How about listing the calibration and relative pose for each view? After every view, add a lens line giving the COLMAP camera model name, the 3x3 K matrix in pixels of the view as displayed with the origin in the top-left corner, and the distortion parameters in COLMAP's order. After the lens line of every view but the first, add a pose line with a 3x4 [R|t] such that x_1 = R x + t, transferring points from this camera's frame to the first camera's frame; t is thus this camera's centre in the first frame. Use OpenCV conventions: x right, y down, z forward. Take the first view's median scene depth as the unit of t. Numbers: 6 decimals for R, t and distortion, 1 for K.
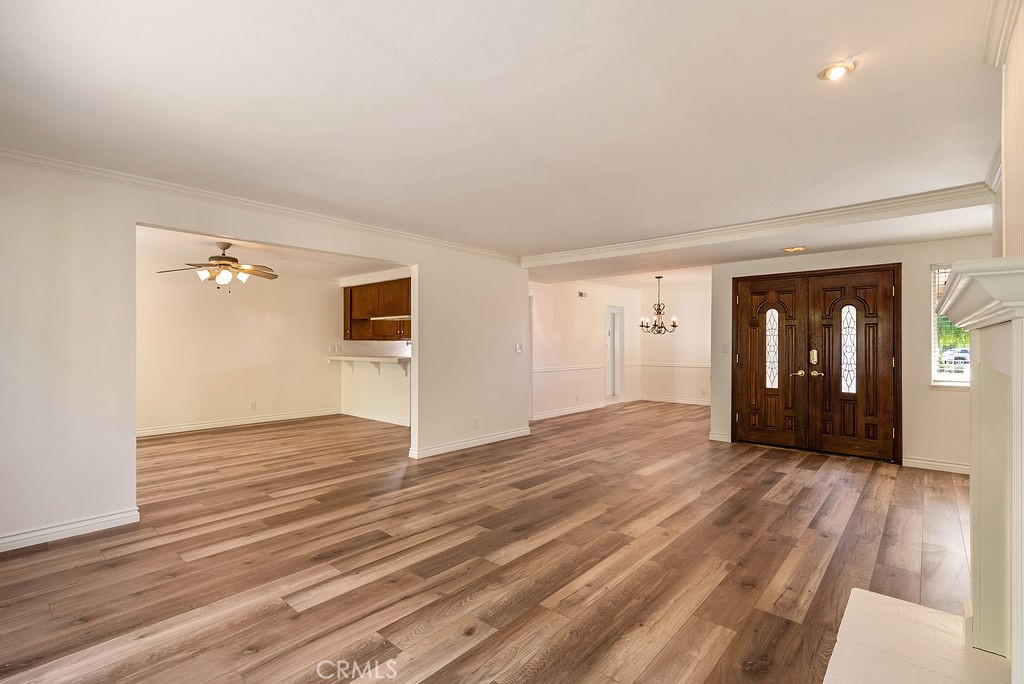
lens RADIAL K [[470.1, 0, 511.5], [0, 470.1, 347.0], [0, 0, 1]] dist [0.001459, 0.000520]
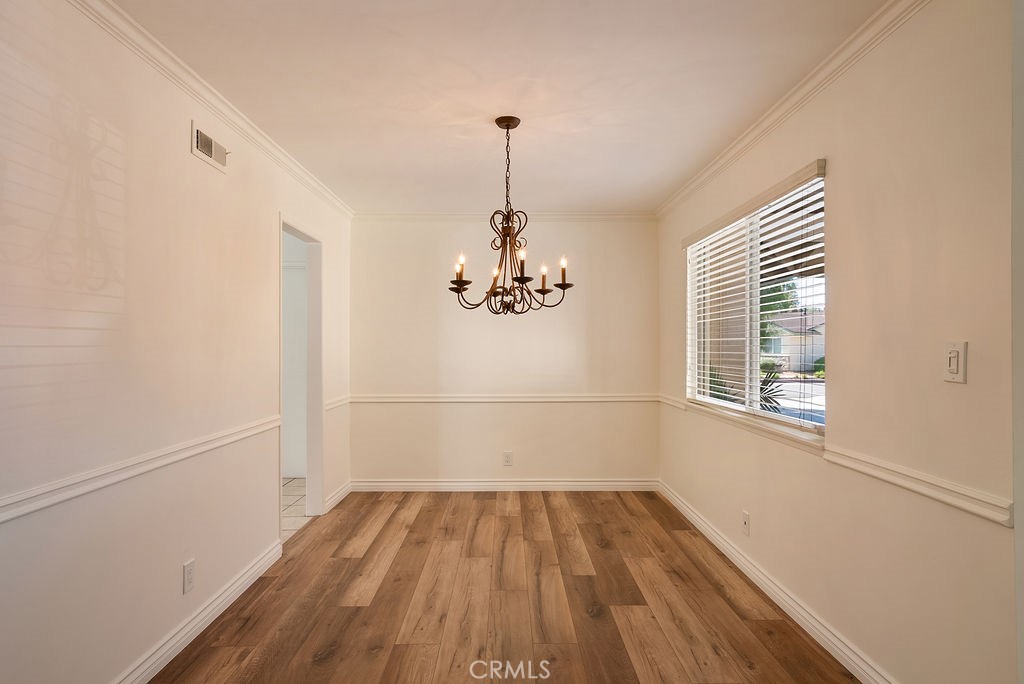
lens RADIAL K [[576.6, 0, 512.7], [0, 576.6, 344.1], [0, 0, 1]] dist [0.000672, 0.000476]
pose [[0.736962, 0.003333, 0.675926, 0.164973], [0.004896, 0.999935, -0.010268, -0.007963], [-0.675916, 0.010877, 0.736898, 1.723913]]
